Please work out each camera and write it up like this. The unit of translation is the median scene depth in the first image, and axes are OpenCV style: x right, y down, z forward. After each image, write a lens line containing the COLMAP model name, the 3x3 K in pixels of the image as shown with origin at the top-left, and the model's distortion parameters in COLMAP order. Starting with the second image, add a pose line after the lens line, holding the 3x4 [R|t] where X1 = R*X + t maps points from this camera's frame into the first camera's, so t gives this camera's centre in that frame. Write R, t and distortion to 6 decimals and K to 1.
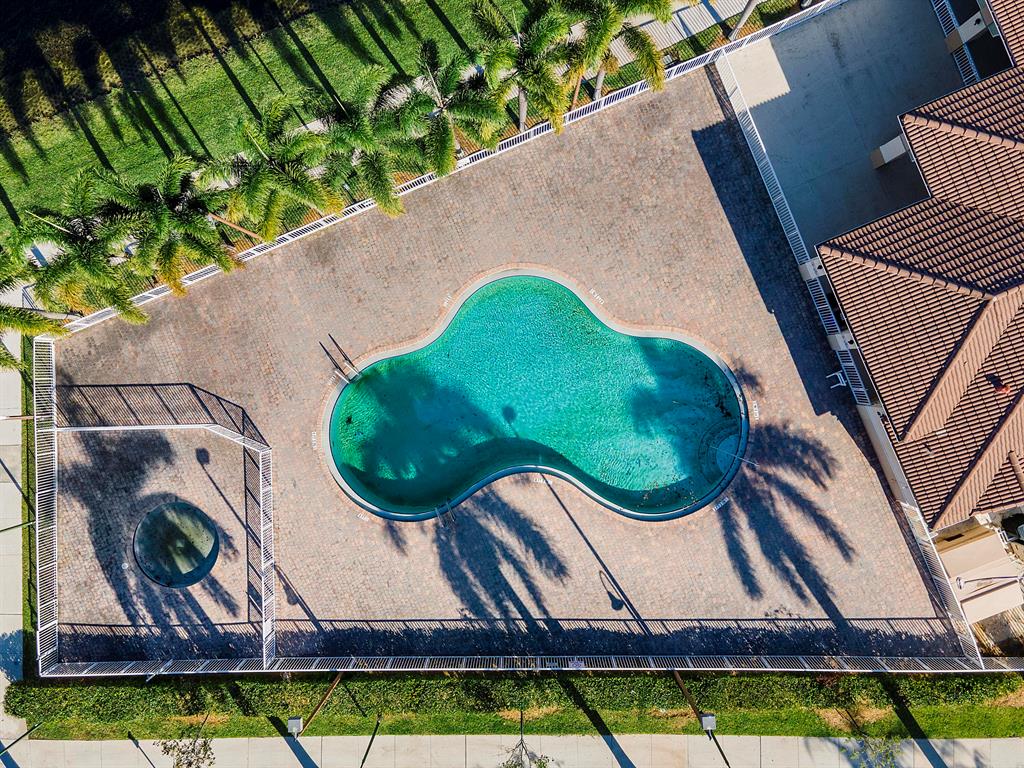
lens RADIAL K [[723.0, 0, 512.0], [0, 723.0, 384.0], [0, 0, 1]] dist [0.000845, -0.000179]
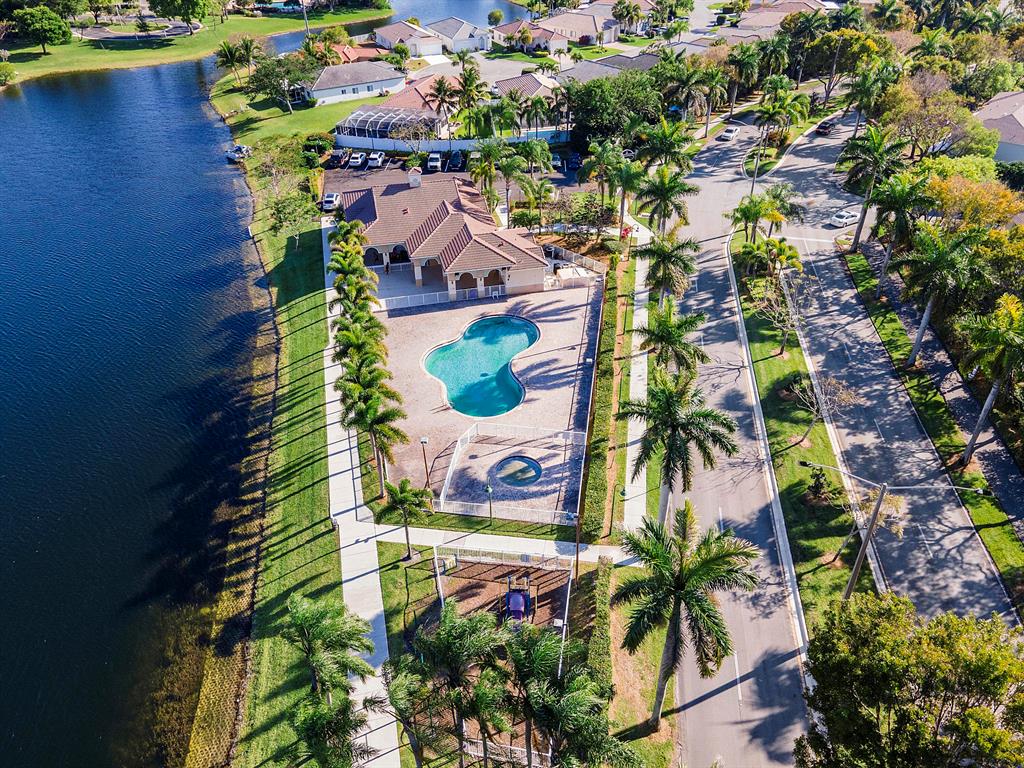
lens RADIAL K [[723.0, 0, 512.0], [0, 723.0, 384.0], [0, 0, 1]] dist [0.000845, -0.000179]
pose [[0.166588, -0.543792, 0.822520, -1.844702], [0.984576, 0.046512, -0.168659, 0.504850], [0.053458, 0.837930, 0.543153, -0.171000]]
